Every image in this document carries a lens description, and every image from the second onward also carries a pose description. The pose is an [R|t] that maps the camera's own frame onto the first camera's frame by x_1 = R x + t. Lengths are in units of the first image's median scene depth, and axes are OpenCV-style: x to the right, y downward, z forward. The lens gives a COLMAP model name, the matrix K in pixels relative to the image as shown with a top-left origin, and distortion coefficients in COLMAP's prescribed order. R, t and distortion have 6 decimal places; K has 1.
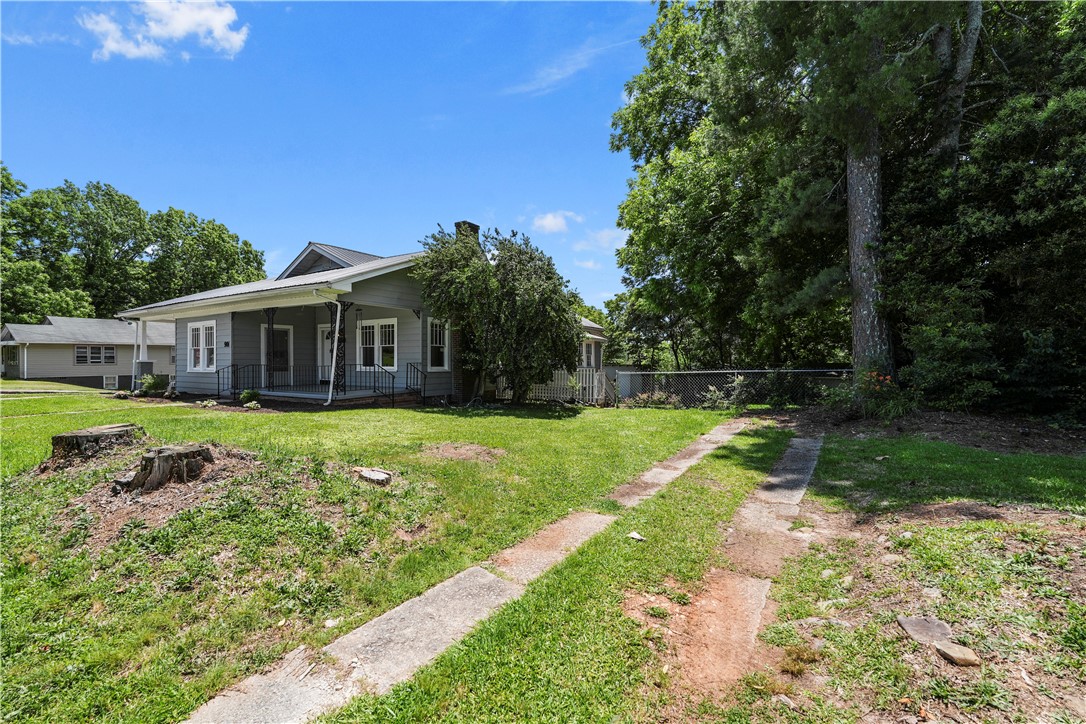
lens RADIAL K [[481.5, 0, 543.0], [0, 481.5, 362.0], [0, 0, 1]] dist [0.029507, 0.000085]
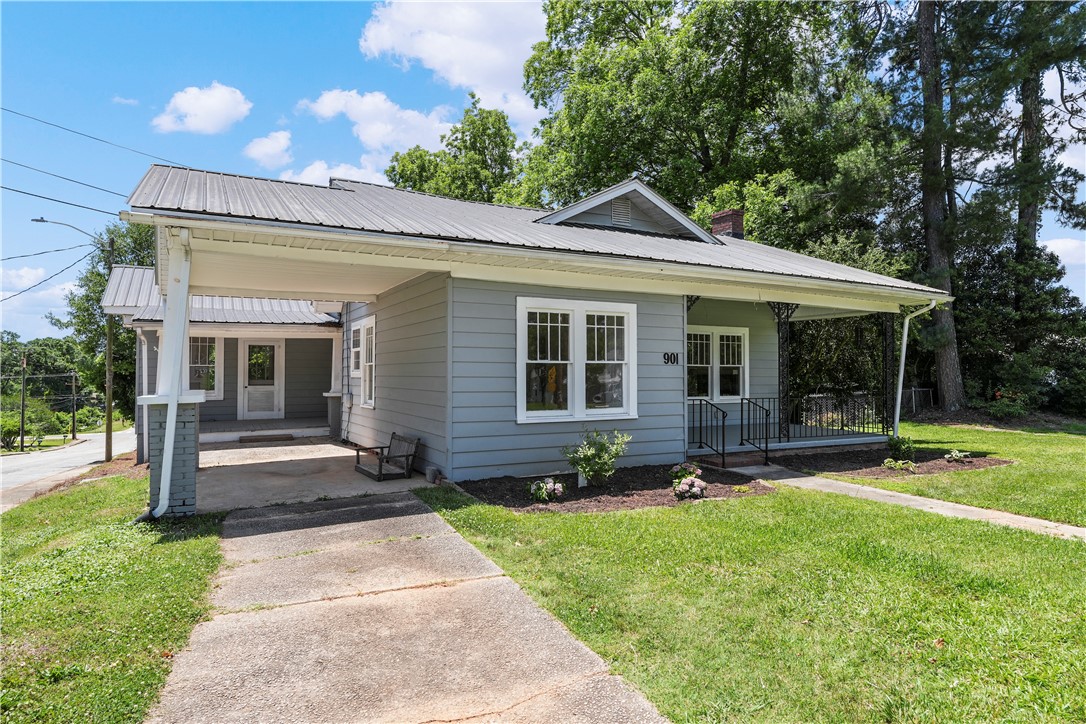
lens RADIAL K [[638.2, 0, 543.0], [0, 638.2, 362.0], [0, 0, 1]] dist [-0.001179, -0.000213]
pose [[0.472788, 0.020891, 0.880928, -1.205888], [-0.002659, 0.999748, -0.022282, -0.017256], [-0.881172, 0.008193, 0.472725, 0.768701]]
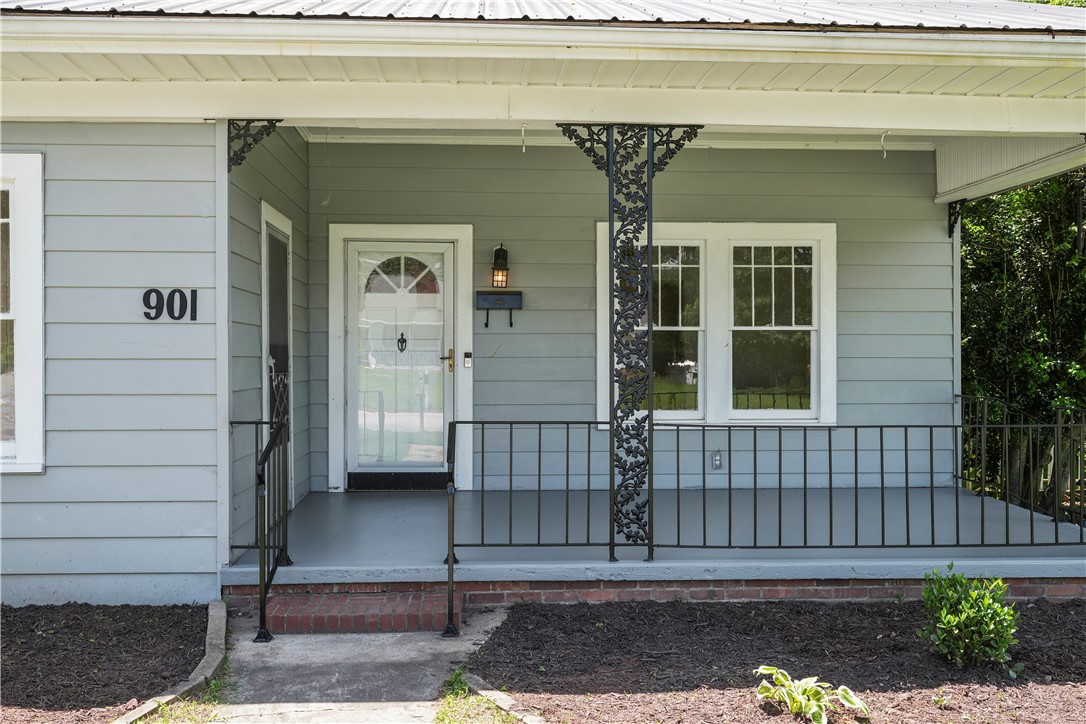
lens RADIAL K [[1060.3, 0, 546.1], [0, 1060.3, 366.9], [0, 0, 1]] dist [-0.000717, 0.003578]
pose [[0.803208, -0.003297, 0.595690, -0.724743], [-0.001687, 0.999968, 0.007808, -0.016586], [-0.595697, -0.007276, 0.803177, 0.590362]]
